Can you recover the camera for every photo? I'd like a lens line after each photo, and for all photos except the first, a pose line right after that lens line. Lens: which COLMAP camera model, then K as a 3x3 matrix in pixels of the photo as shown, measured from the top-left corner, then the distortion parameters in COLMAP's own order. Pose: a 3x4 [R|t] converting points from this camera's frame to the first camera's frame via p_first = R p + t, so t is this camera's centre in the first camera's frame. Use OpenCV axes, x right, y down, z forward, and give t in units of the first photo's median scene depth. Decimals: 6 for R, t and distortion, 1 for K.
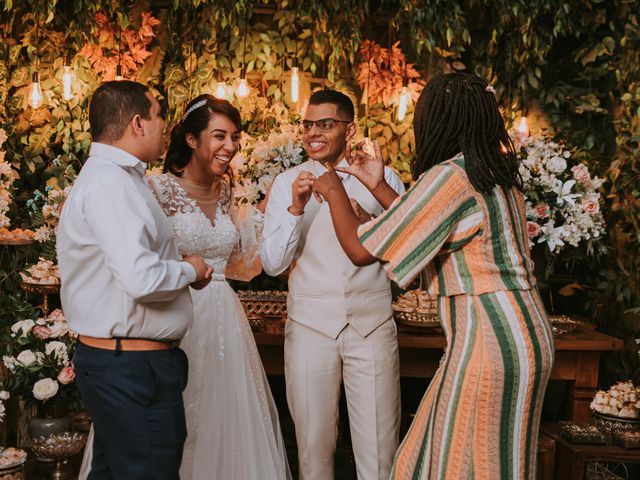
lens RADIAL K [[1121.9, 0, 320.0], [0, 1121.9, 240.0], [0, 0, 1]] dist [0.012774, 0.018796]
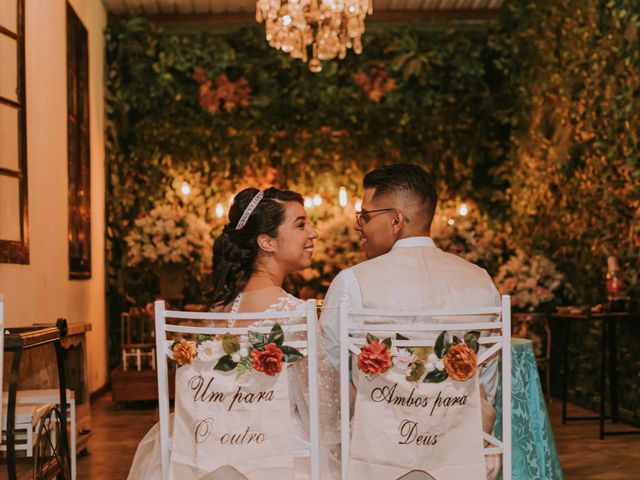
lens RADIAL K [[1121.9, 0, 320.0], [0, 1121.9, 240.0], [0, 0, 1]] dist [0.012774, 0.018796]
pose [[0.990252, -0.067225, -0.121988, 0.176436], [0.053505, 0.992216, -0.112451, 0.164164], [0.128598, 0.104828, 0.986141, -0.990600]]
